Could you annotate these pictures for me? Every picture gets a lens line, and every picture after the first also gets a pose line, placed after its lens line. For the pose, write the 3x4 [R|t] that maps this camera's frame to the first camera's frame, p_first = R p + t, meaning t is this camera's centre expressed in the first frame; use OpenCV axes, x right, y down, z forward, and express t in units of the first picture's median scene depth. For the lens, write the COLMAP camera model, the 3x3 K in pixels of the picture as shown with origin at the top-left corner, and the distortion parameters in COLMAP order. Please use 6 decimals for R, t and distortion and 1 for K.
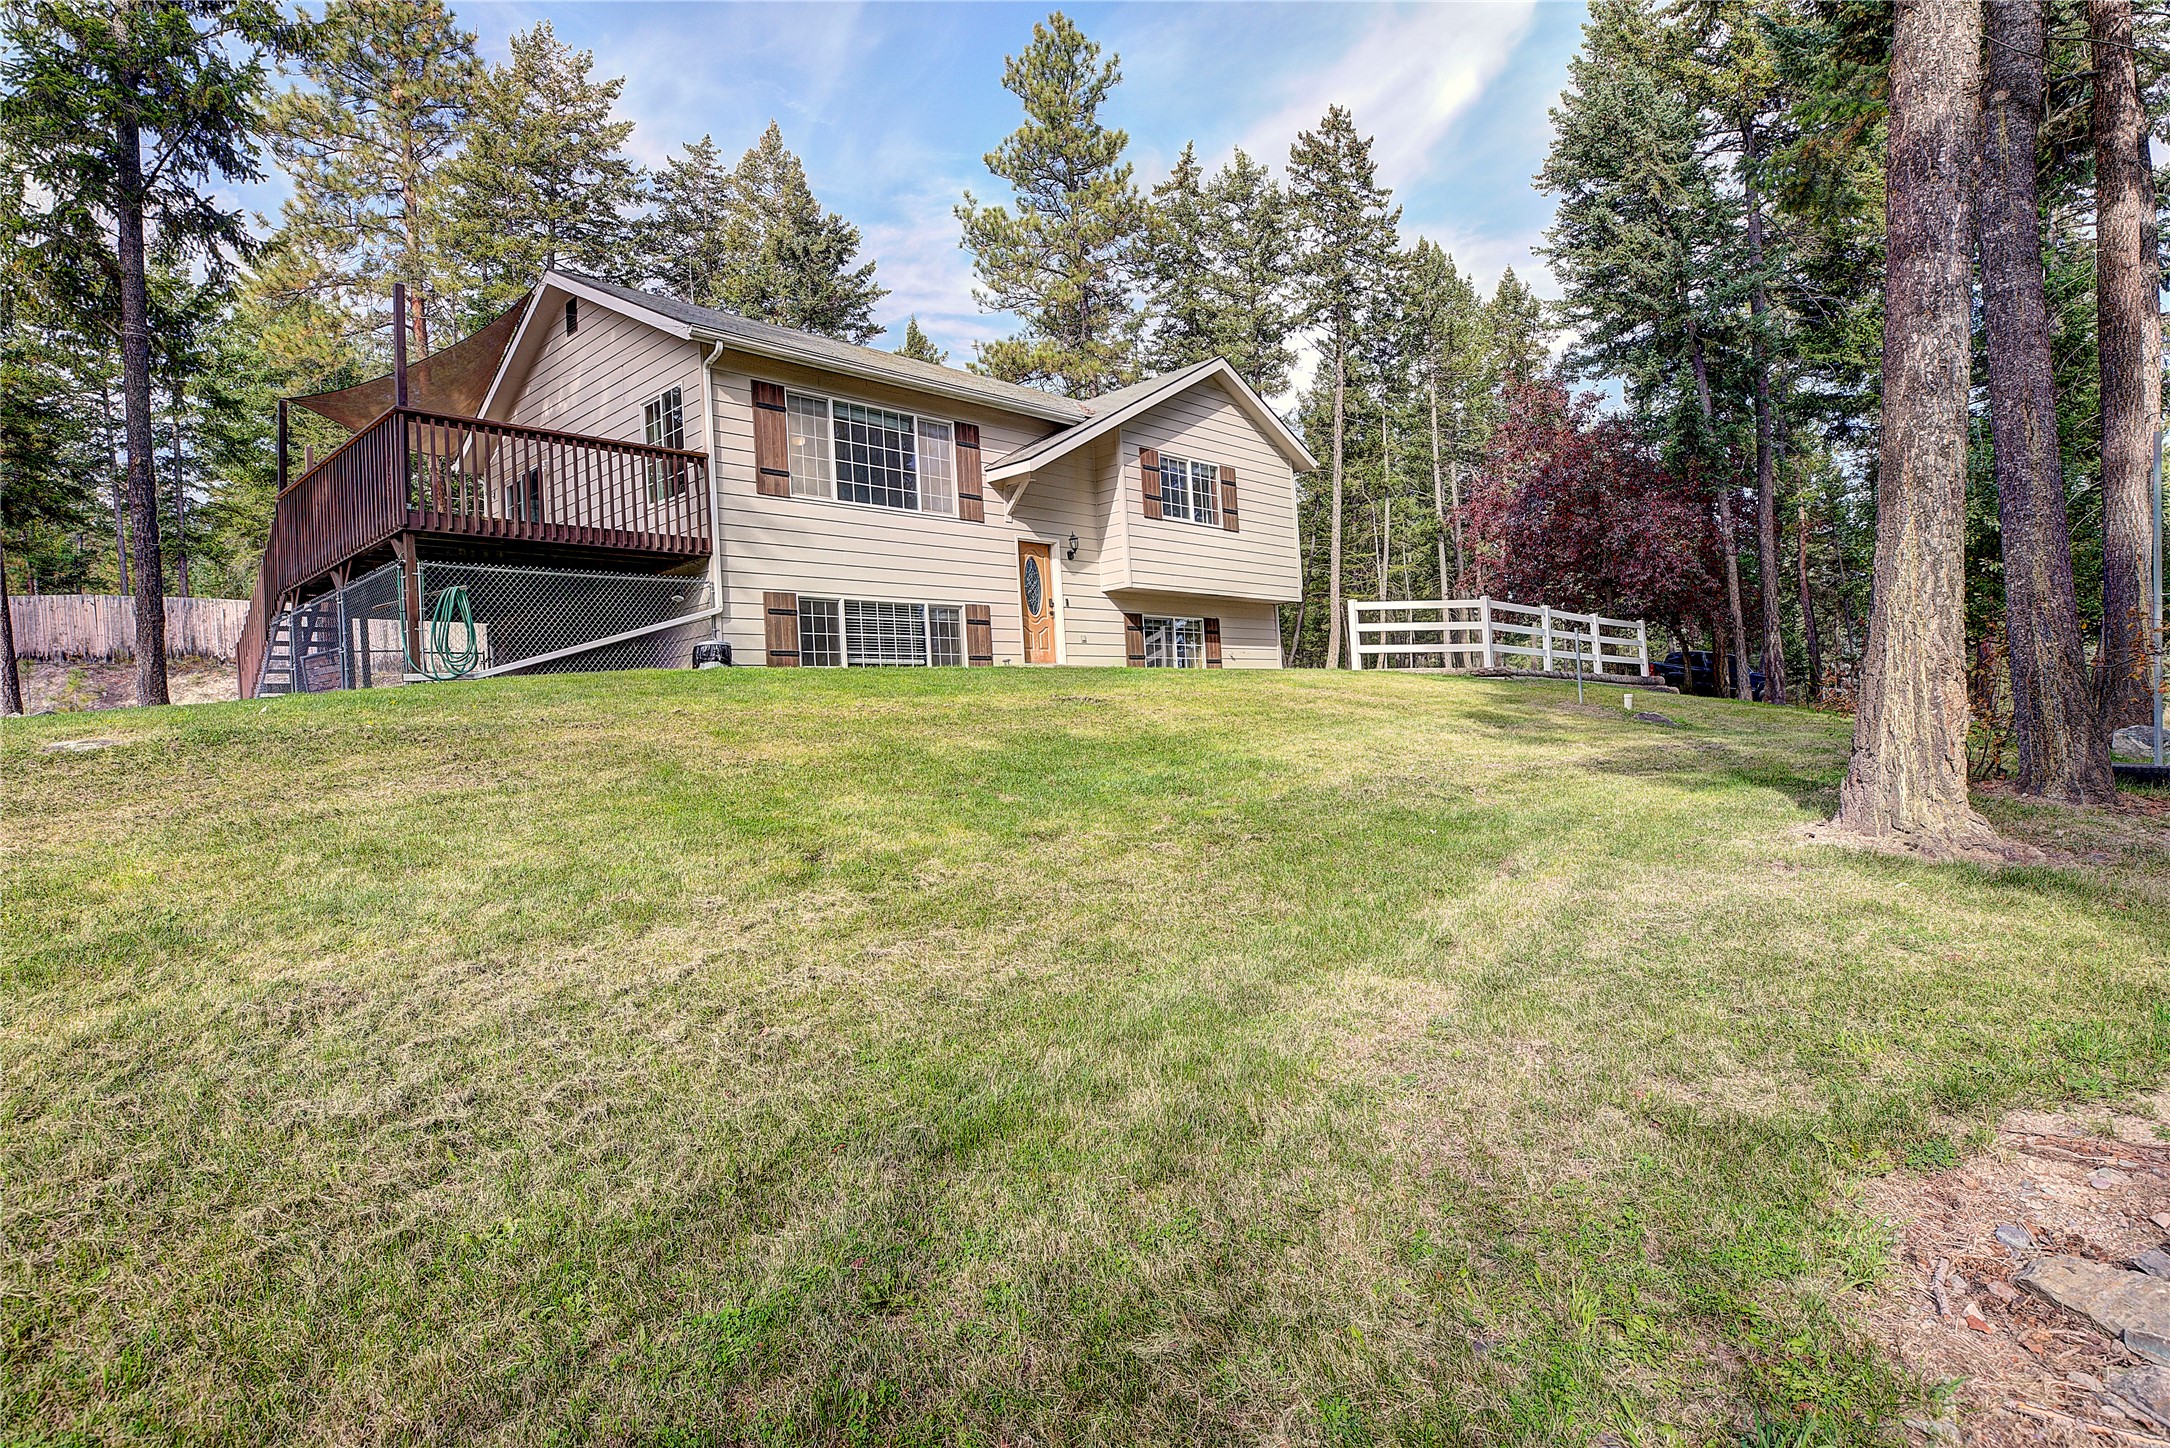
lens RADIAL K [[1178.1, 0, 1078.3], [0, 1178.1, 713.2], [0, 0, 1]] dist [-0.018793, 0.001310]
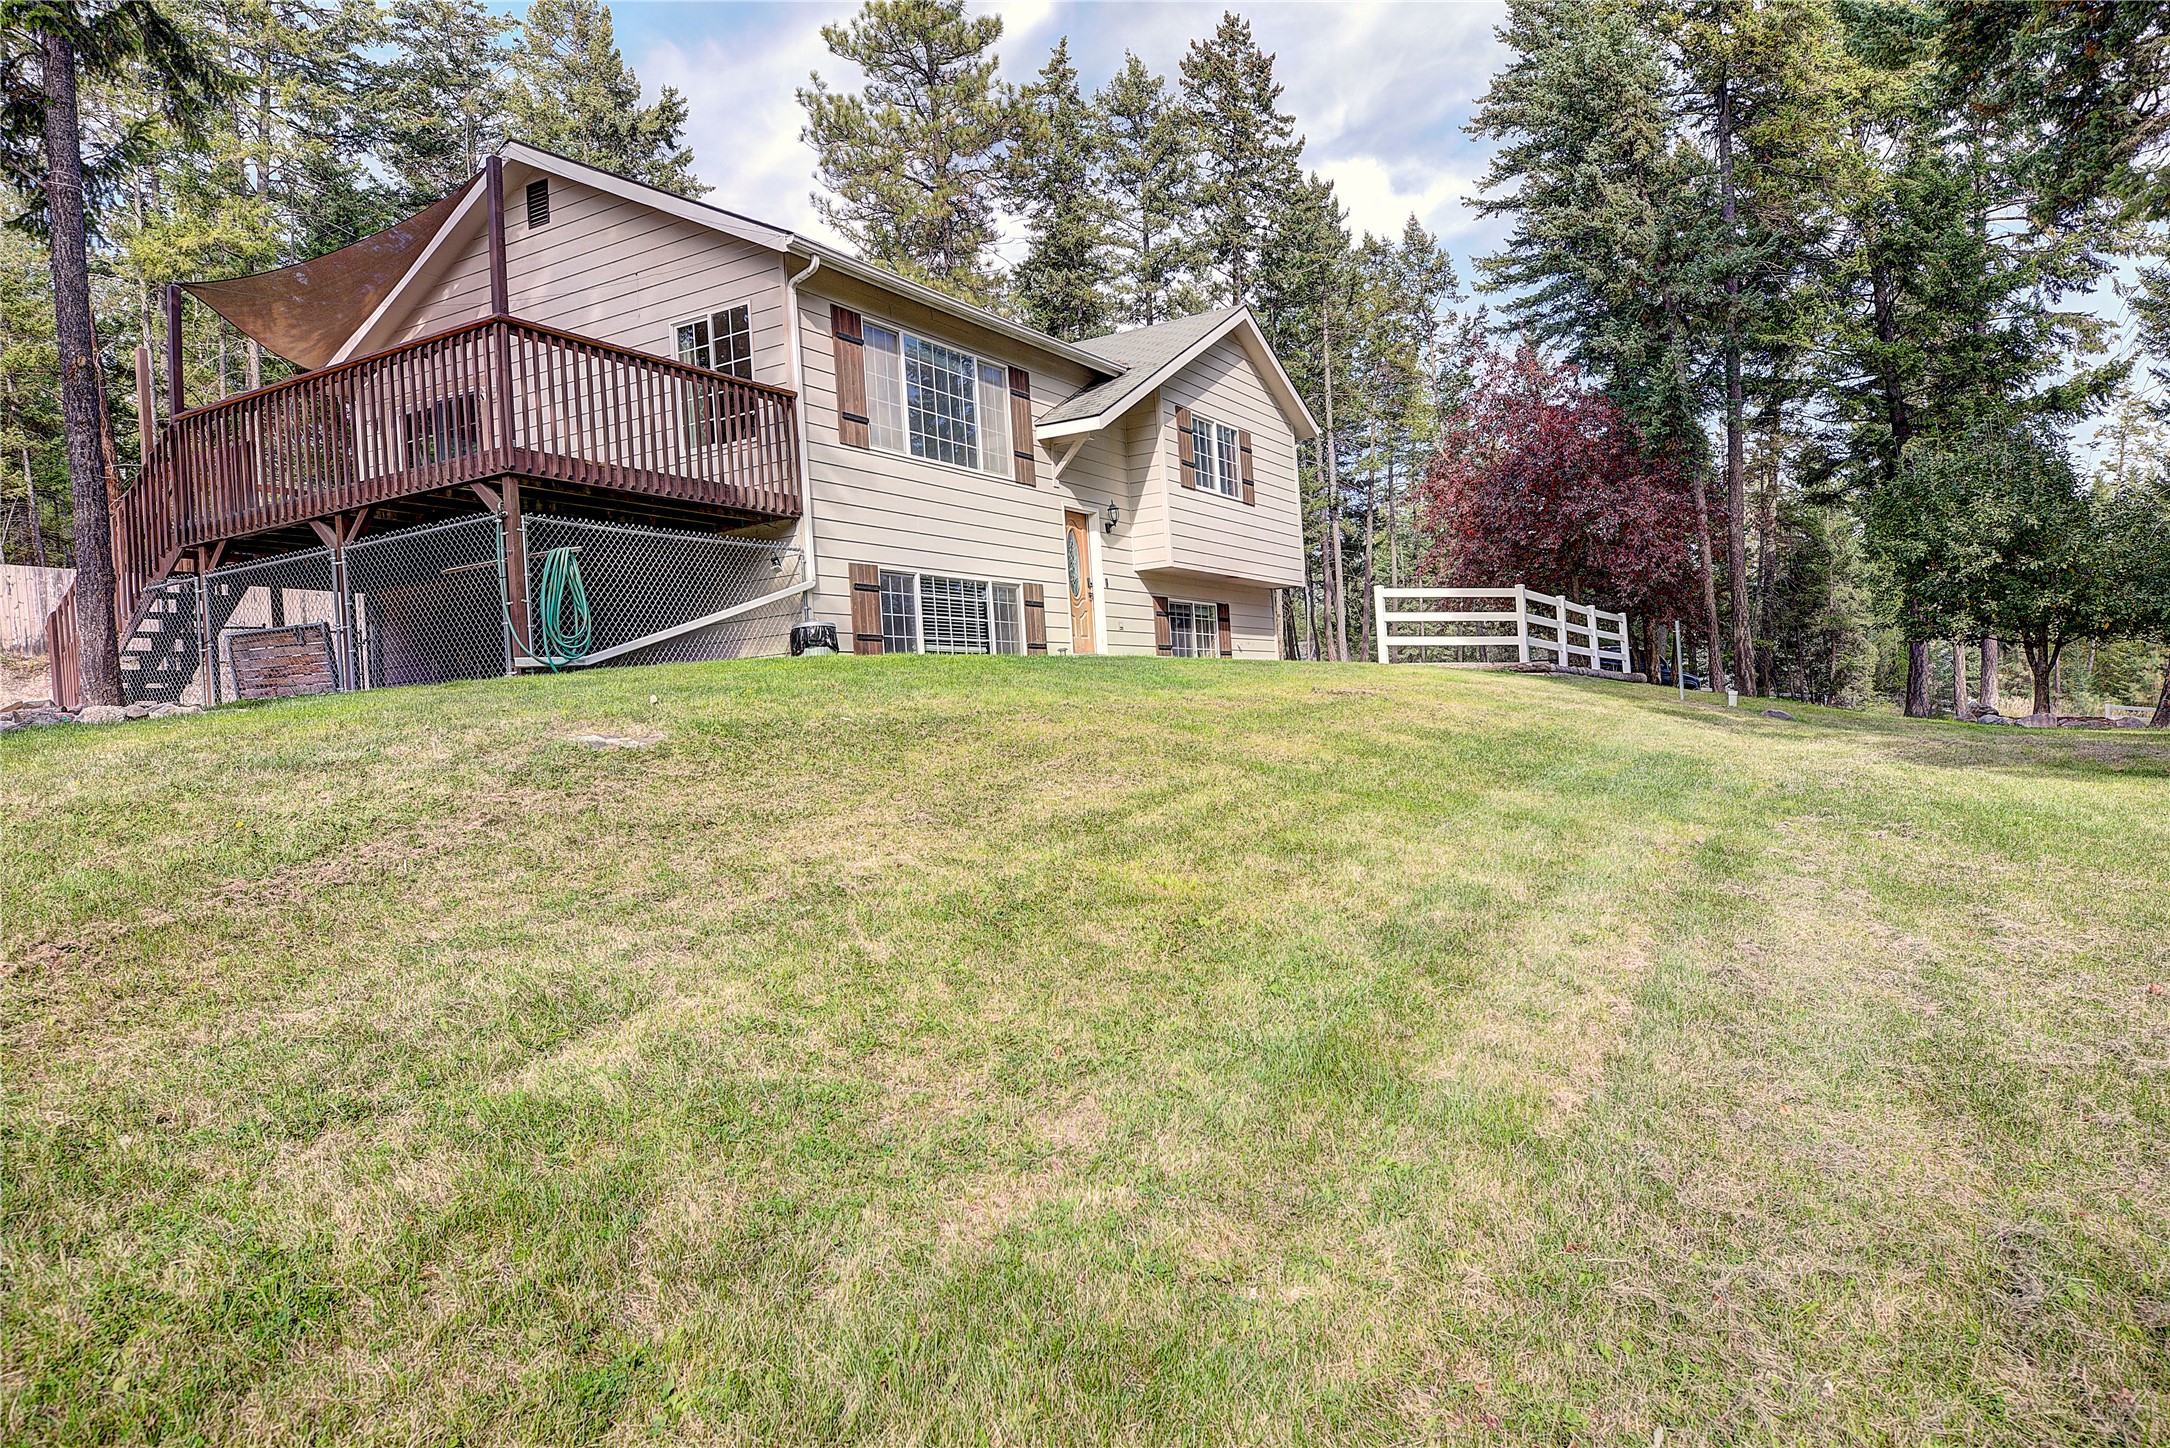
lens RADIAL K [[1427.2, 0, 1076.9], [0, 1427.2, 717.5], [0, 0, 1]] dist [0.001186, 0.002424]
pose [[0.974868, 0.000164, 0.222784, -0.245189], [-0.000294, 1.000000, 0.000549, 0.003552], [-0.222784, -0.000601, 0.974868, -0.009314]]
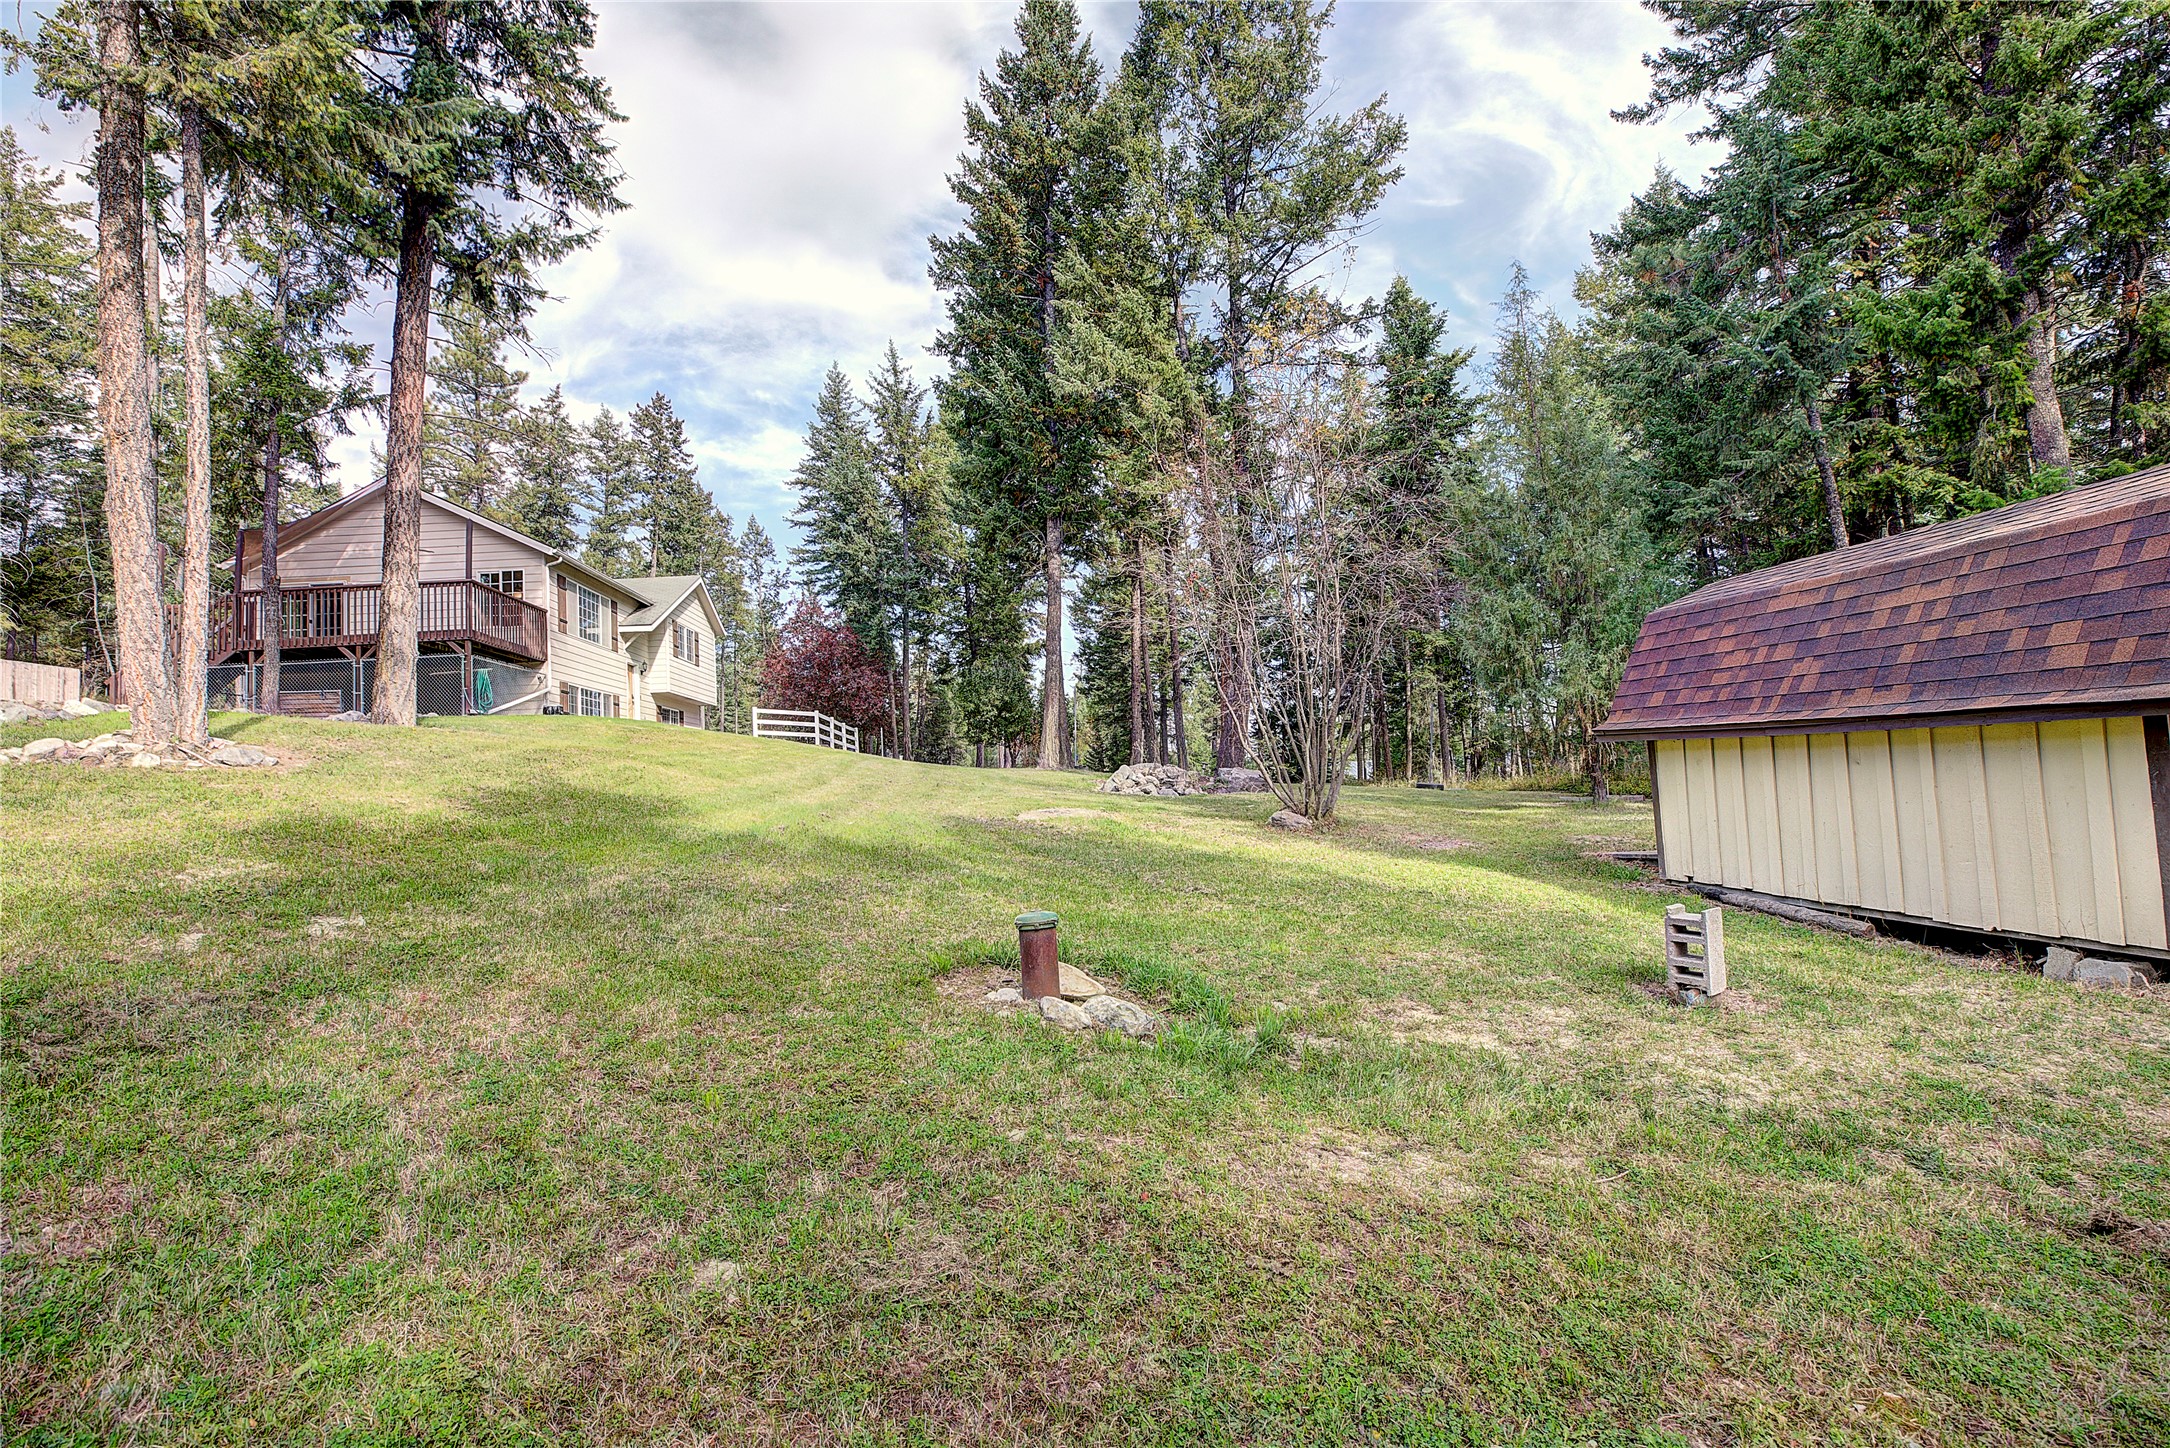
lens RADIAL K [[987.7, 0, 1079.5], [0, 987.7, 718.7], [0, 0, 1]] dist [-0.043661, 0.013217]
pose [[0.676504, 0.073803, 0.732732, -0.638834], [-0.006165, 0.995498, -0.094578, 0.079613], [-0.736414, 0.059465, 0.673913, -0.541266]]
